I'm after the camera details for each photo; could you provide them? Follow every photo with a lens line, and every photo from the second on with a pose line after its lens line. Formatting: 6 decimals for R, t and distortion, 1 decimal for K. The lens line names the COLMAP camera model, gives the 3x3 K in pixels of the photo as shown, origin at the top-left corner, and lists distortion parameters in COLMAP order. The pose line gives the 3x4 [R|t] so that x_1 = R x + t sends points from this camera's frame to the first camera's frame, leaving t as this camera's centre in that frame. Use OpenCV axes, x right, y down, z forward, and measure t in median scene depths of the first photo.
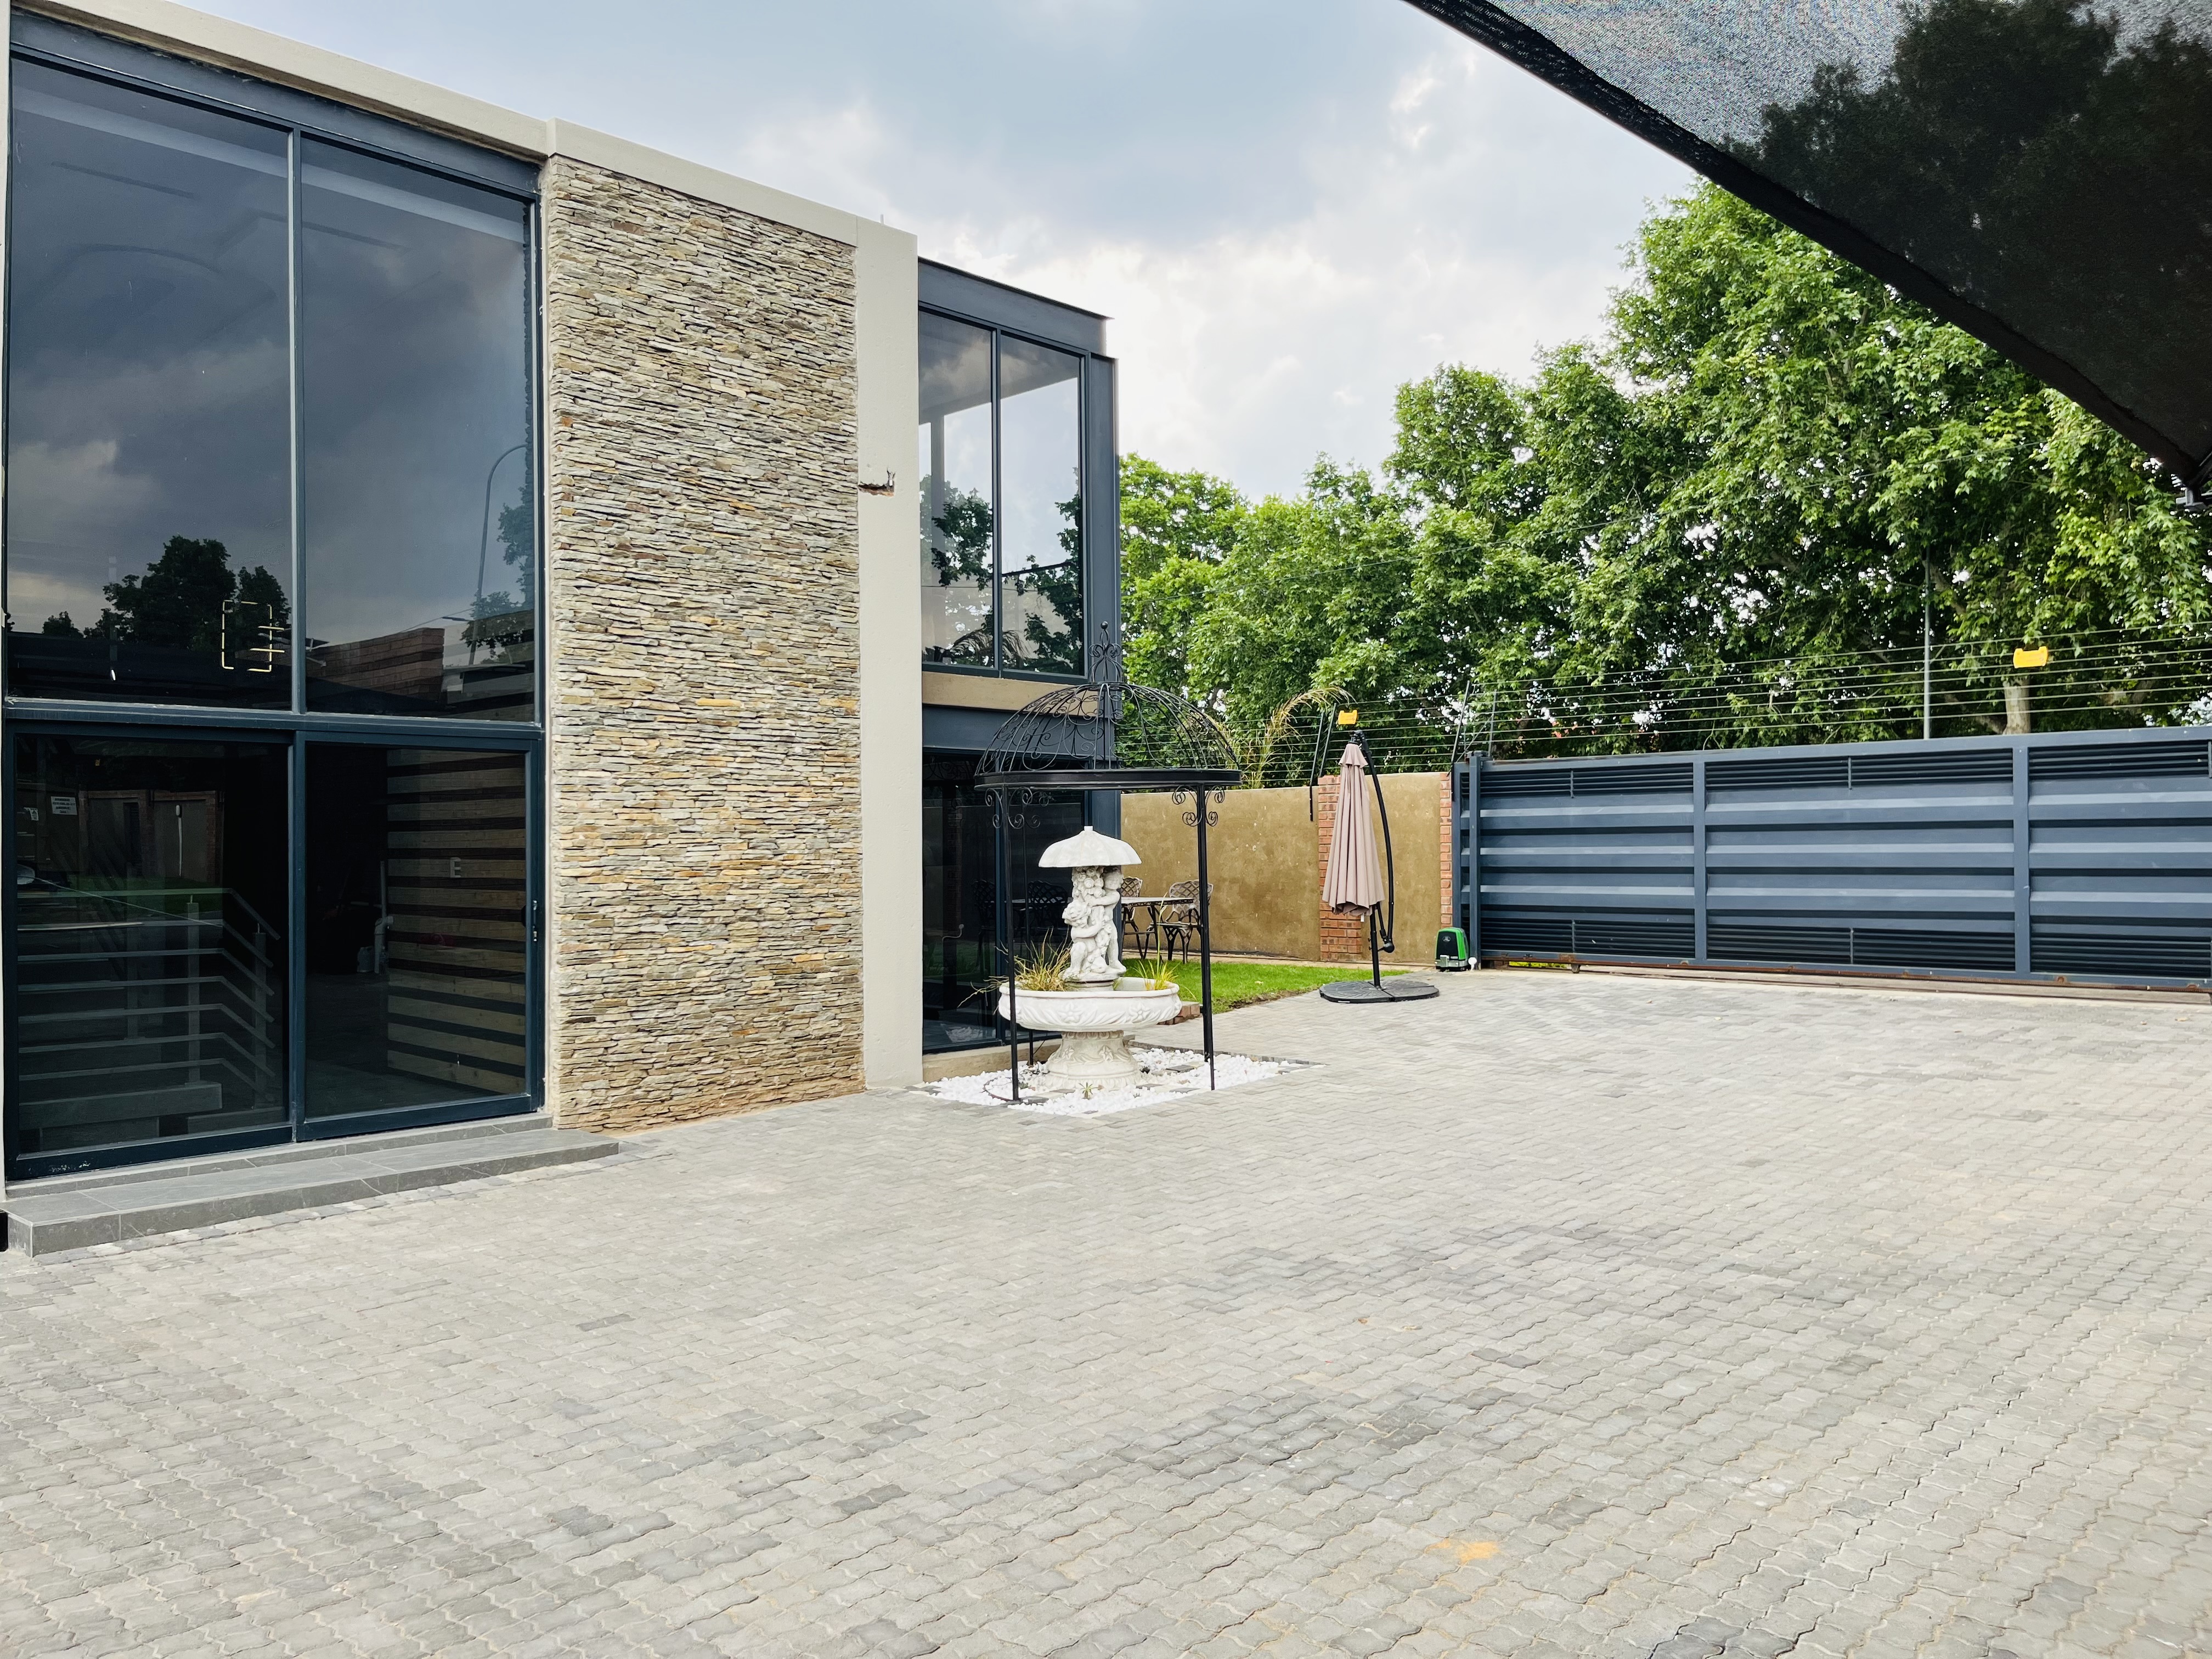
lens RADIAL K [[1698.2, 0, 1115.0], [0, 1698.2, 834.0], [0, 0, 1]] dist [0.008303, -0.028108]
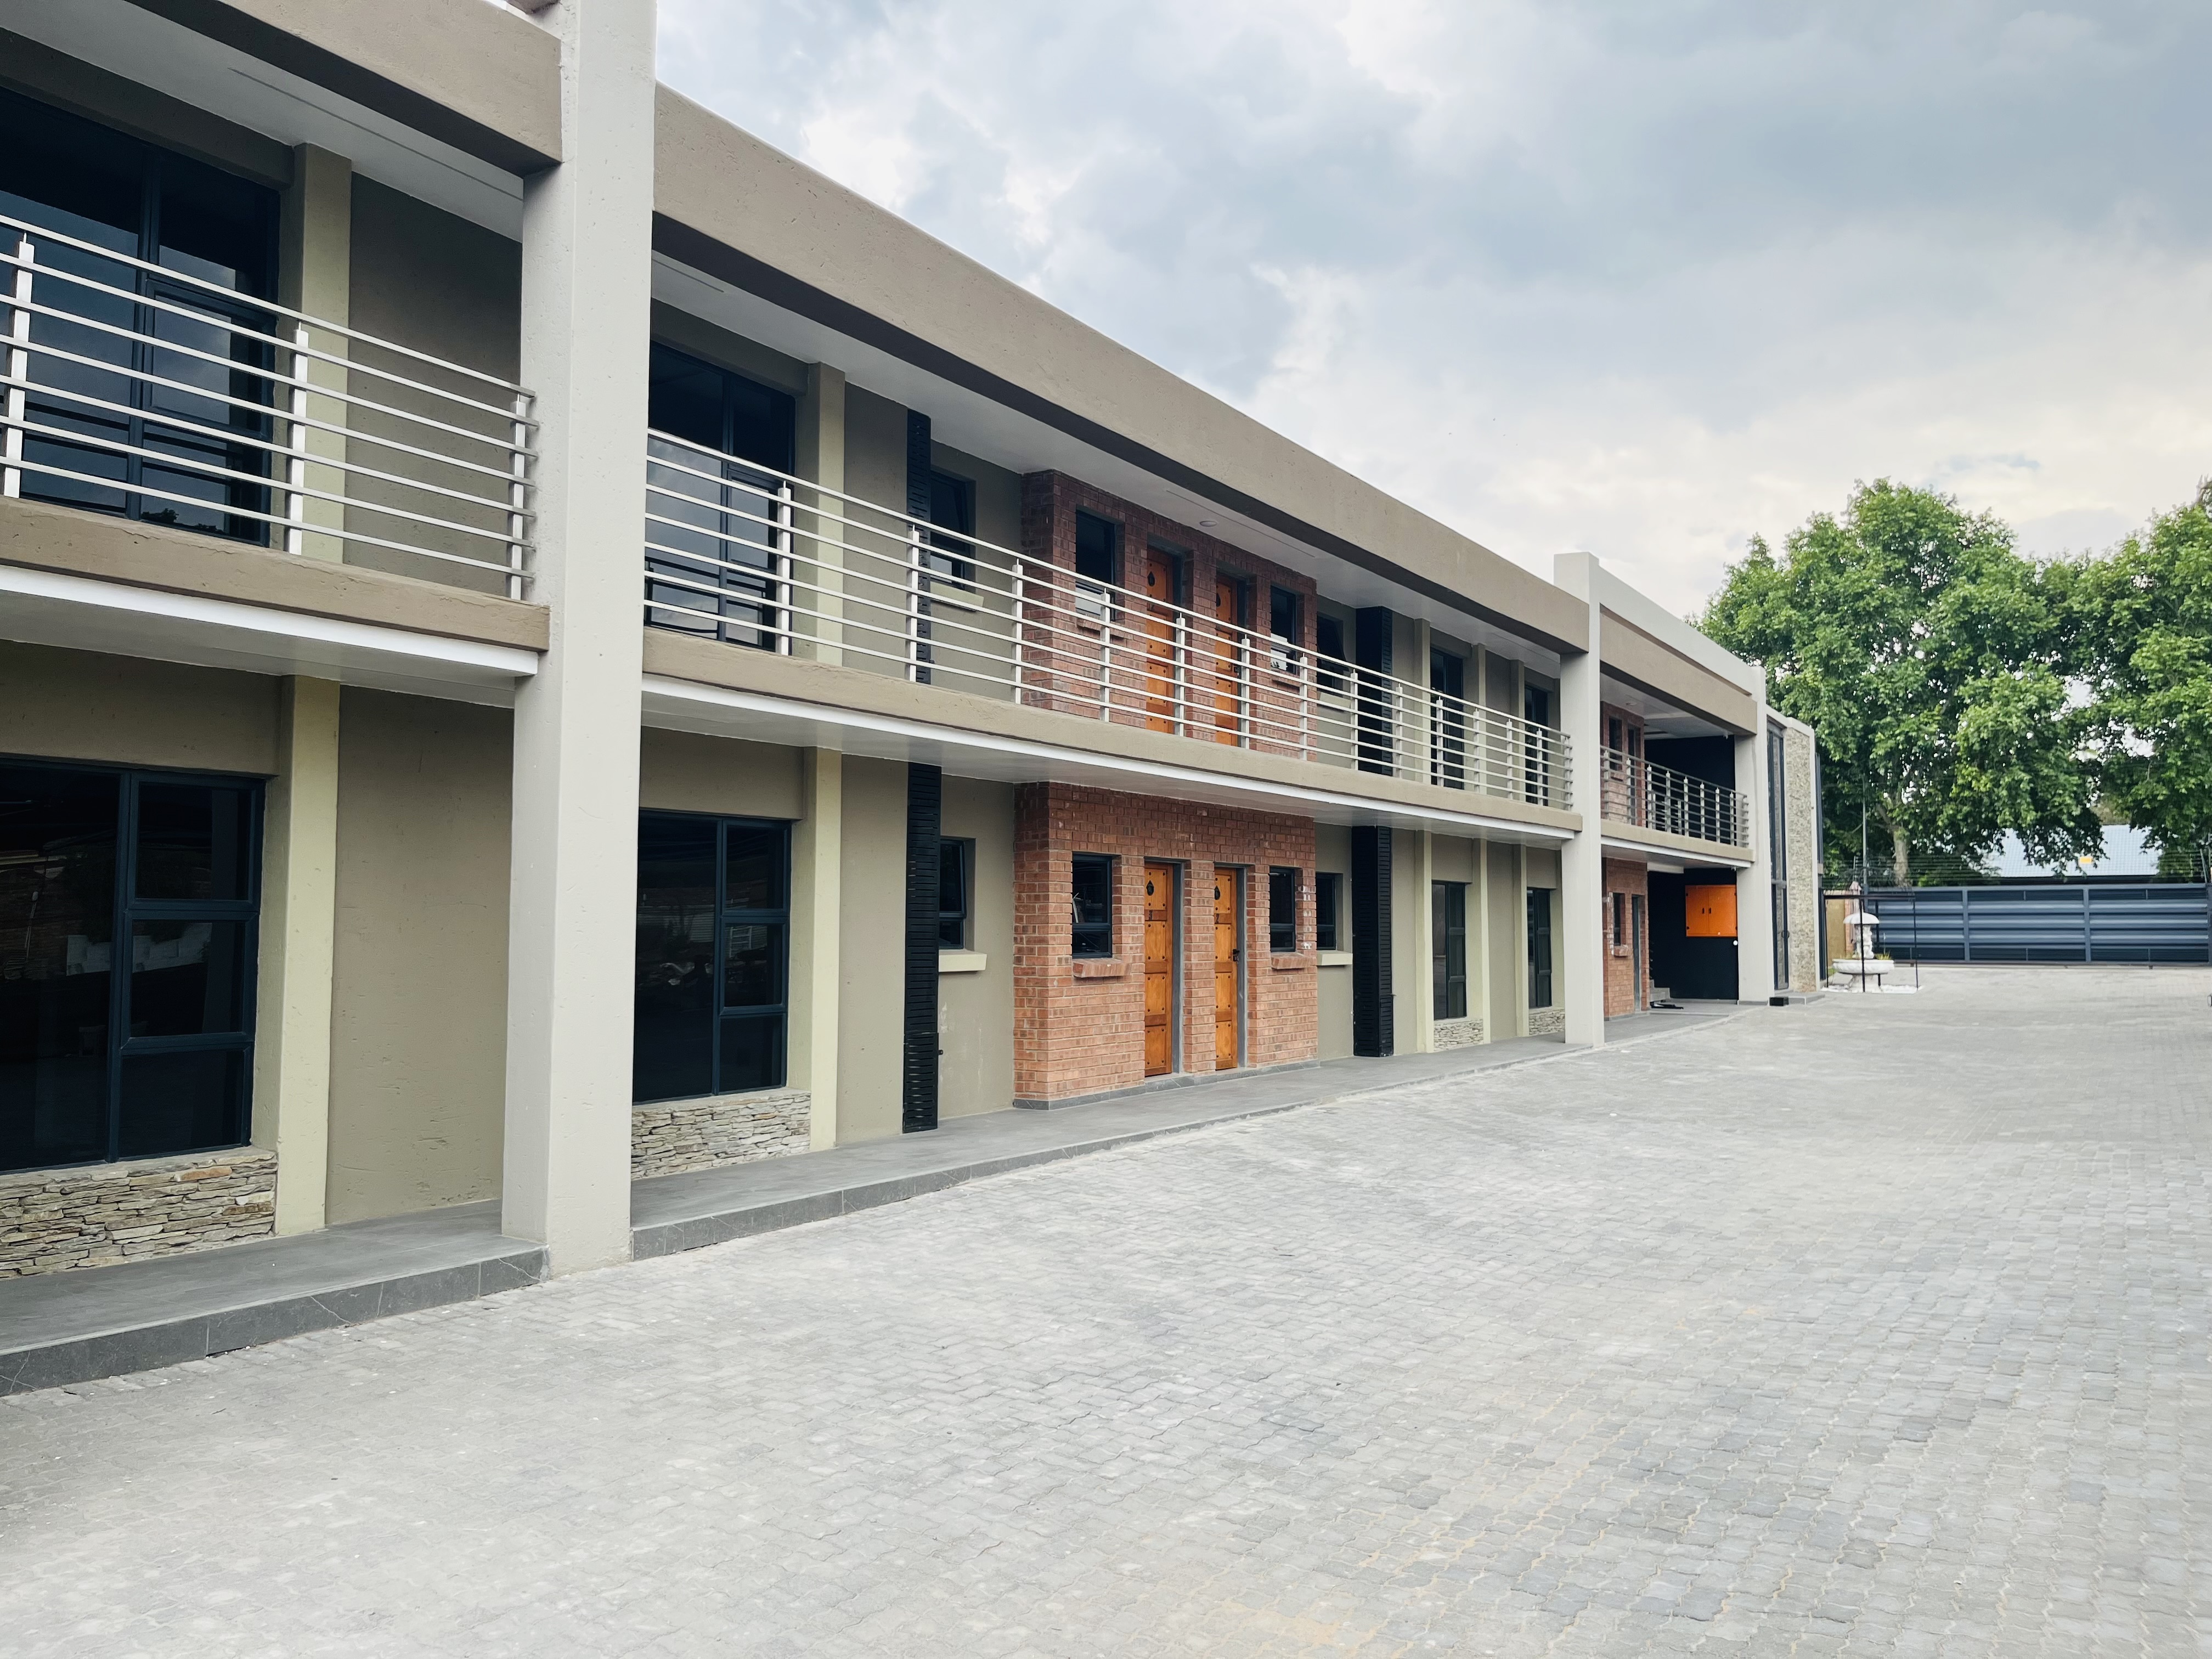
lens RADIAL K [[1698.2, 0, 1128.5], [0, 1698.2, 822.7], [0, 0, 1]] dist [0.008303, -0.028108]
pose [[0.973459, 0.018676, 0.228097, -0.886992], [-0.004852, 0.998125, -0.061020, 0.012779], [-0.228809, 0.058294, 0.971724, -0.763313]]
